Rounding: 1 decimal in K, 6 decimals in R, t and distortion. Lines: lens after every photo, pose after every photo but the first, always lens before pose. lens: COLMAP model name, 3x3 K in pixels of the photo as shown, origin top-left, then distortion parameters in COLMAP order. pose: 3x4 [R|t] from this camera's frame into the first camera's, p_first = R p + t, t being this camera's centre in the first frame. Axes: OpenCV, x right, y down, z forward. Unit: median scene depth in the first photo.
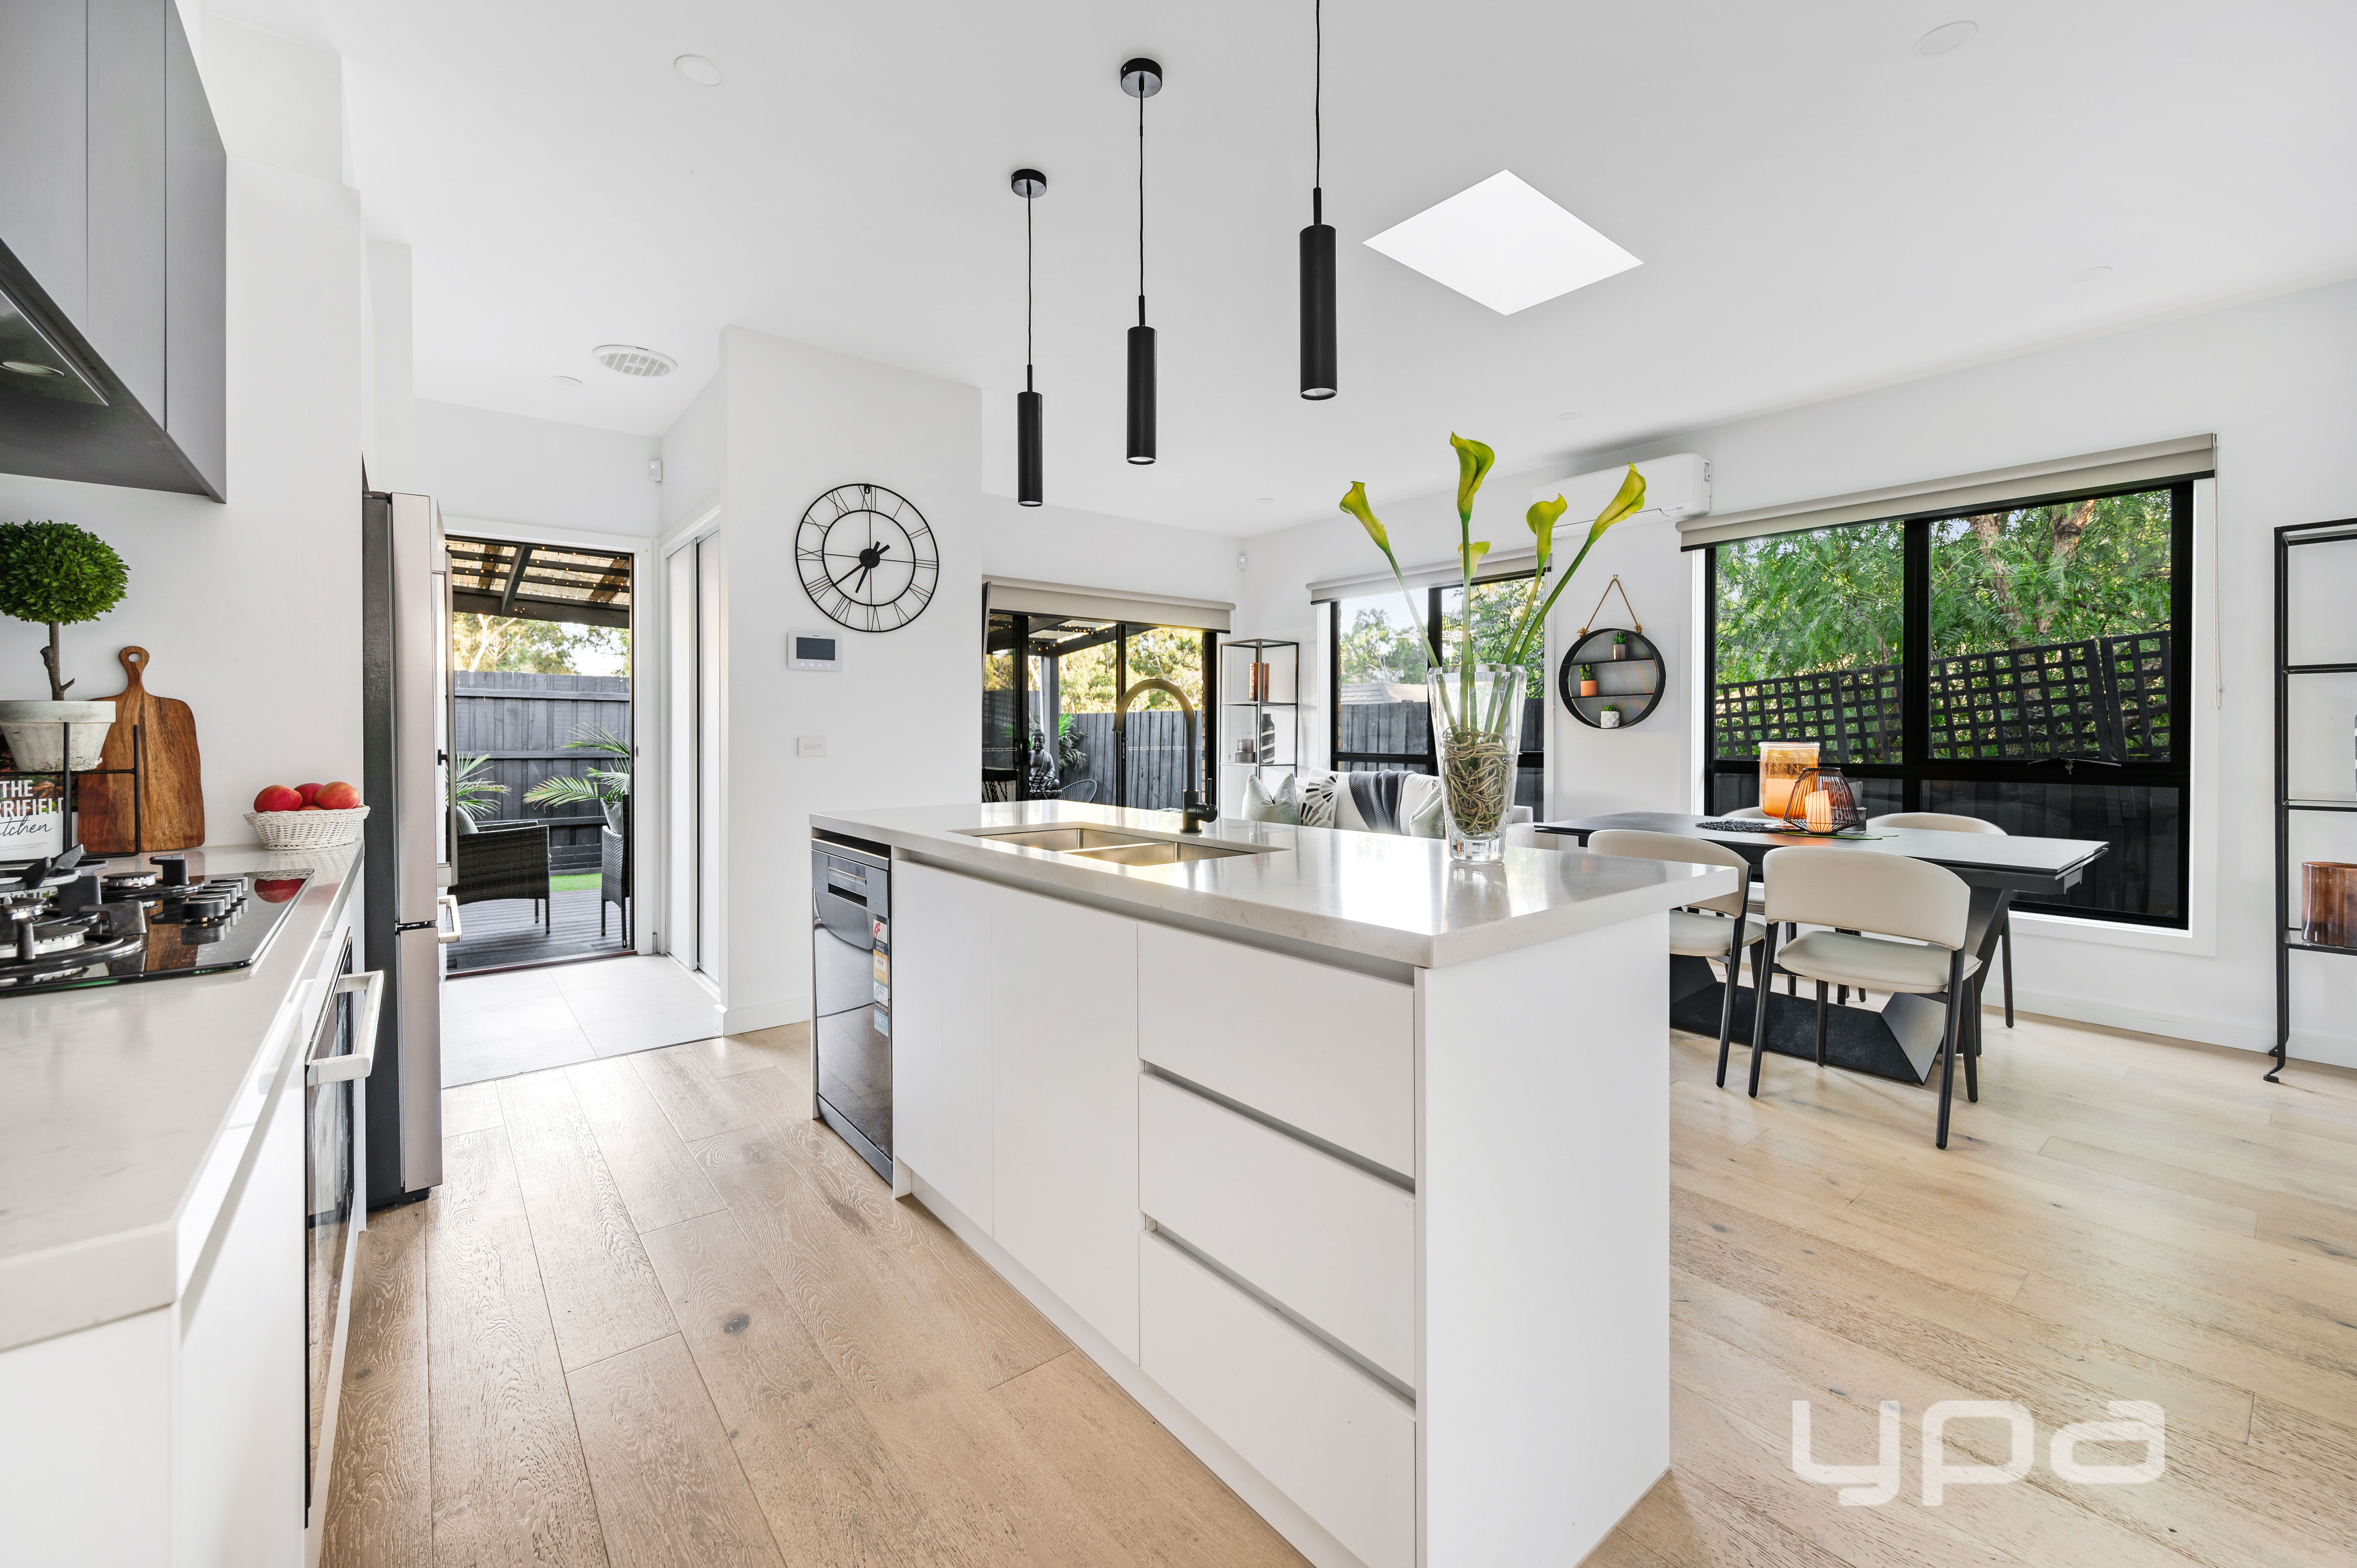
lens RADIAL K [[967.8, 0, 1193.9], [0, 967.8, 736.5], [0, 0, 1]] dist [-0.003604, 0.000018]
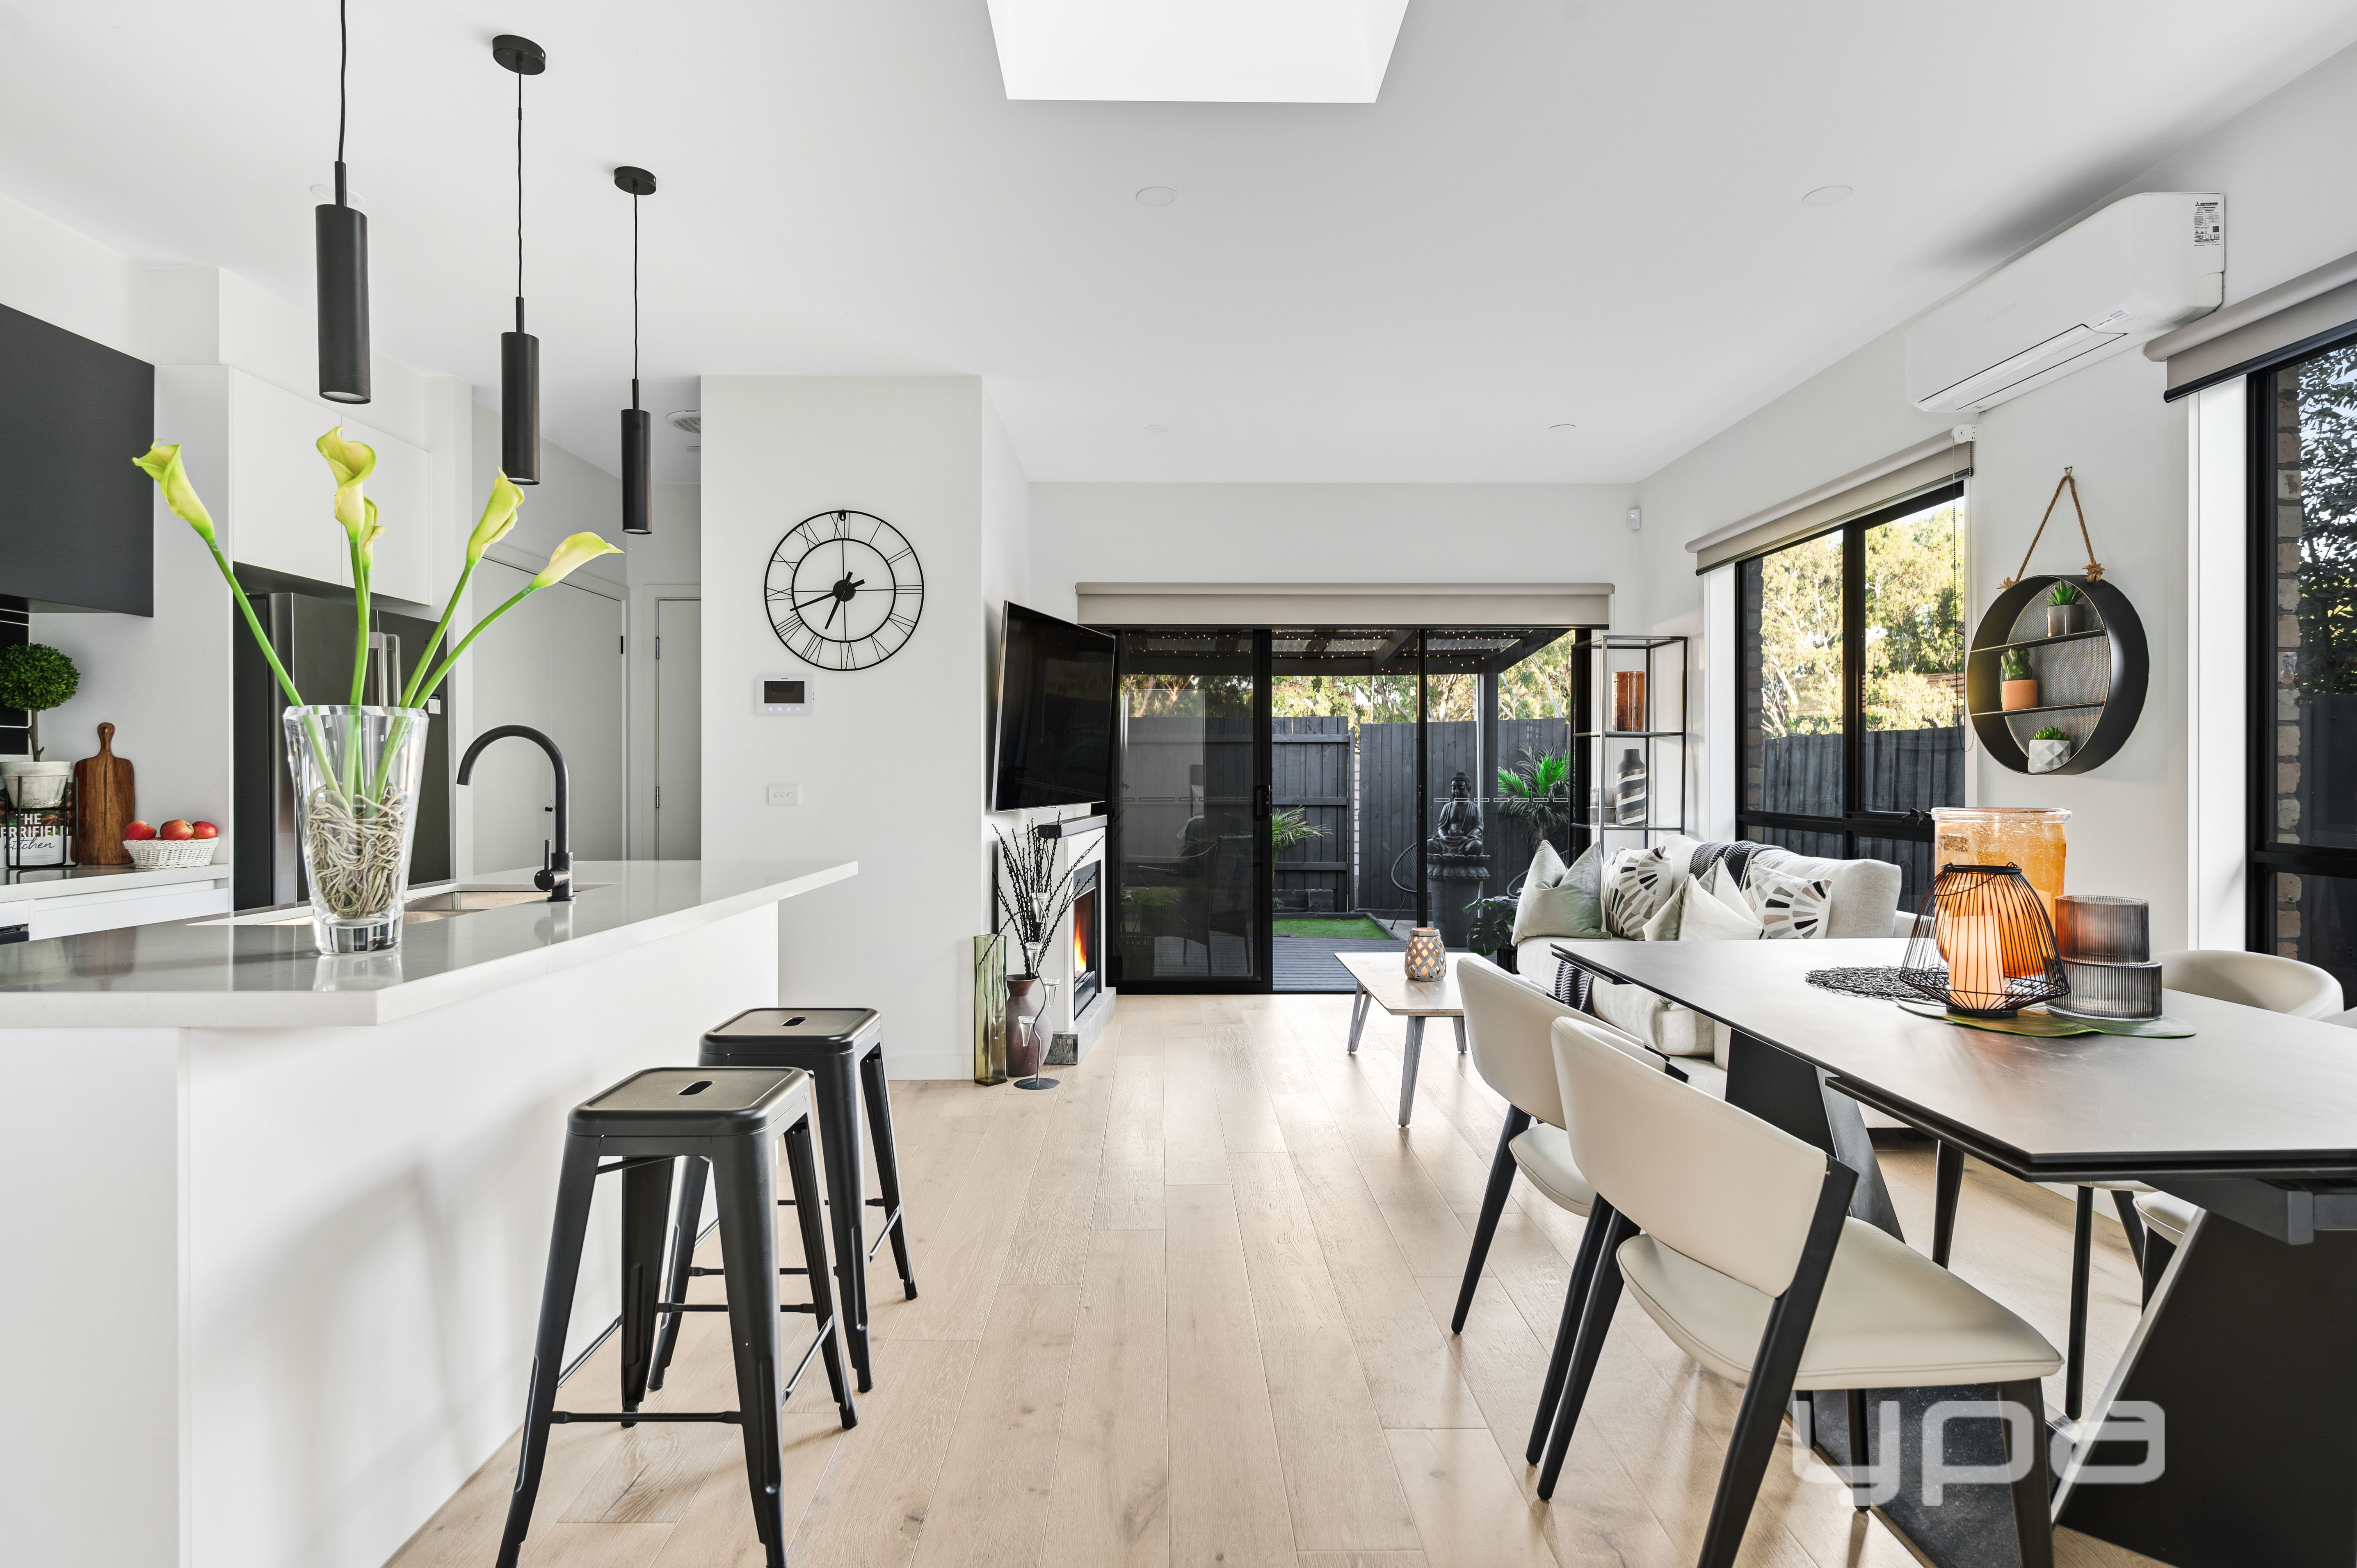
lens RADIAL K [[1246.0, 0, 1171.3], [0, 1246.0, 773.4], [0, 0, 1]] dist [0.002091, -0.002185]
pose [[0.773610, 0.000033, -0.633662, 0.656488], [-0.002187, 0.999994, -0.002618, -0.007964], [0.633658, 0.003411, 0.773606, 0.281683]]
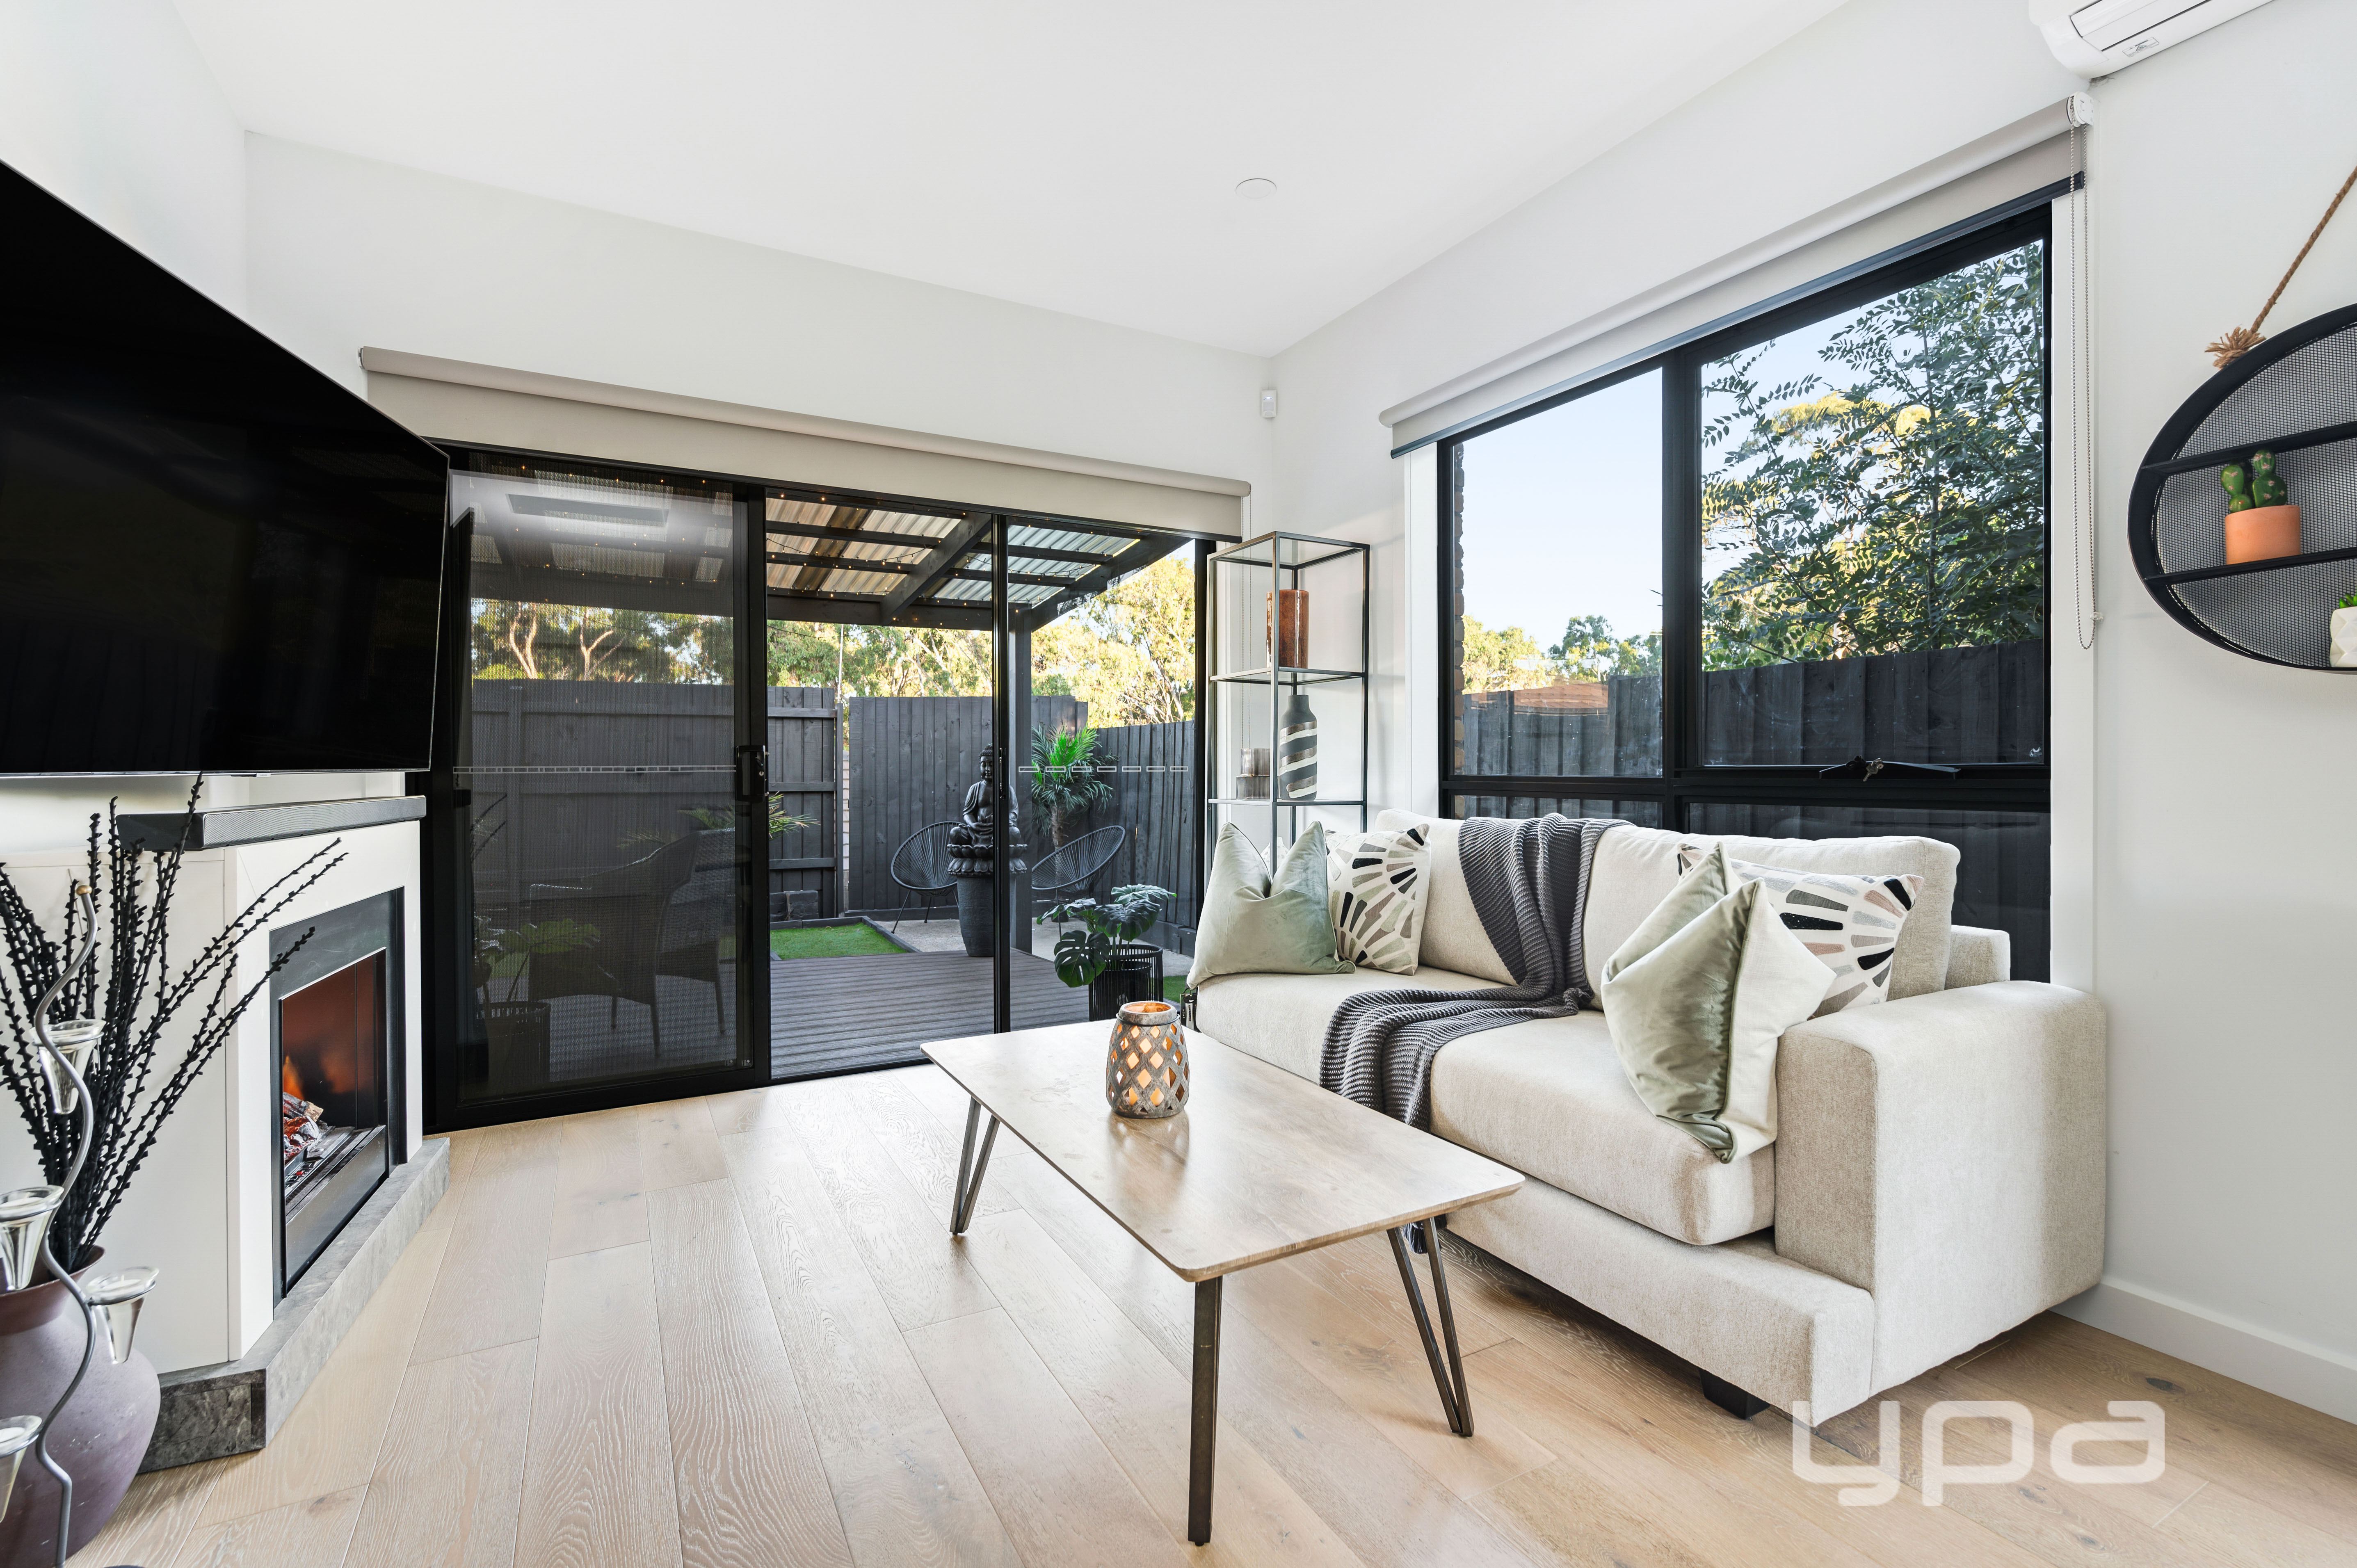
lens RADIAL K [[1051.1, 0, 1177.2], [0, 1051.1, 775.7], [0, 0, 1]] dist [-0.005640, 0.001849]
pose [[0.981049, -0.003259, -0.193732, 0.208025], [0.003580, 0.999993, 0.001310, 0.027162], [0.193726, -0.001979, 0.981054, 0.865911]]
